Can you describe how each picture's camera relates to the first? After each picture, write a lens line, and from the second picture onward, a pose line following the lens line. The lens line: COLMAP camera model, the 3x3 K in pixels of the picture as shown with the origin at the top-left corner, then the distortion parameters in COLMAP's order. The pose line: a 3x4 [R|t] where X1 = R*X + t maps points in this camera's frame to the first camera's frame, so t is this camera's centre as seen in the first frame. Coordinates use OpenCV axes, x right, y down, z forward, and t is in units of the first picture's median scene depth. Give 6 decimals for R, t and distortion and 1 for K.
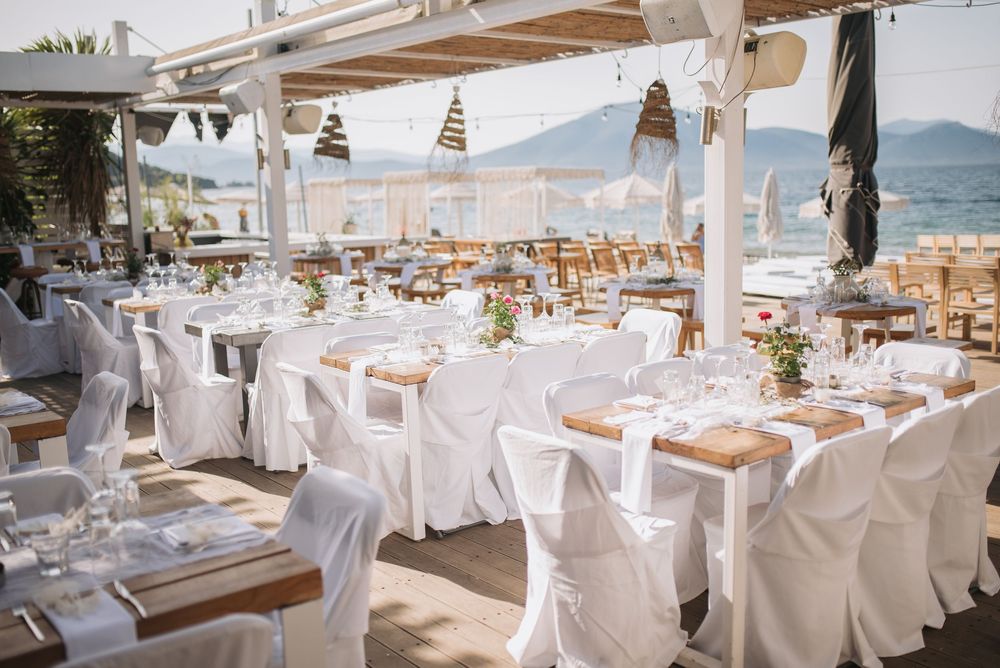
lens RADIAL K [[990.6, 0, 500.0], [0, 990.6, 334.0], [0, 0, 1]] dist [0.009590, 0.004863]
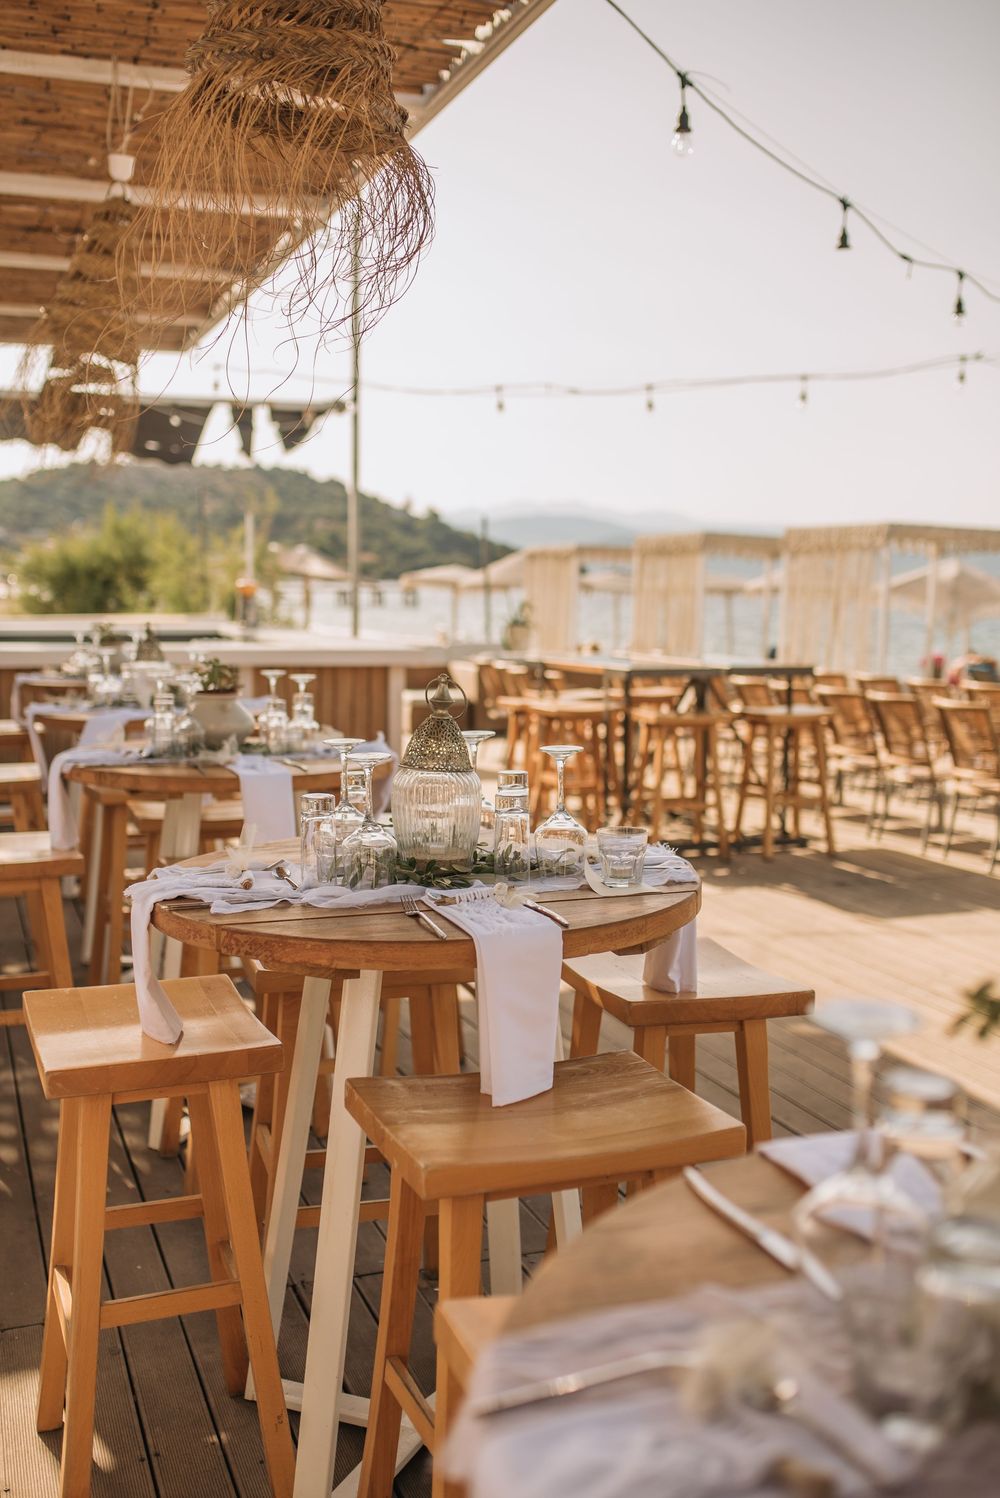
lens RADIAL K [[1528.0, 0, 500.0], [0, 1528.0, 749.0], [0, 0, 1]] dist [-0.000059, -0.000225]
pose [[0.943827, 0.069835, -0.322977, 0.141762], [-0.082544, 0.996253, -0.025803, -0.035360], [0.319965, 0.051013, 0.946055, 0.348236]]
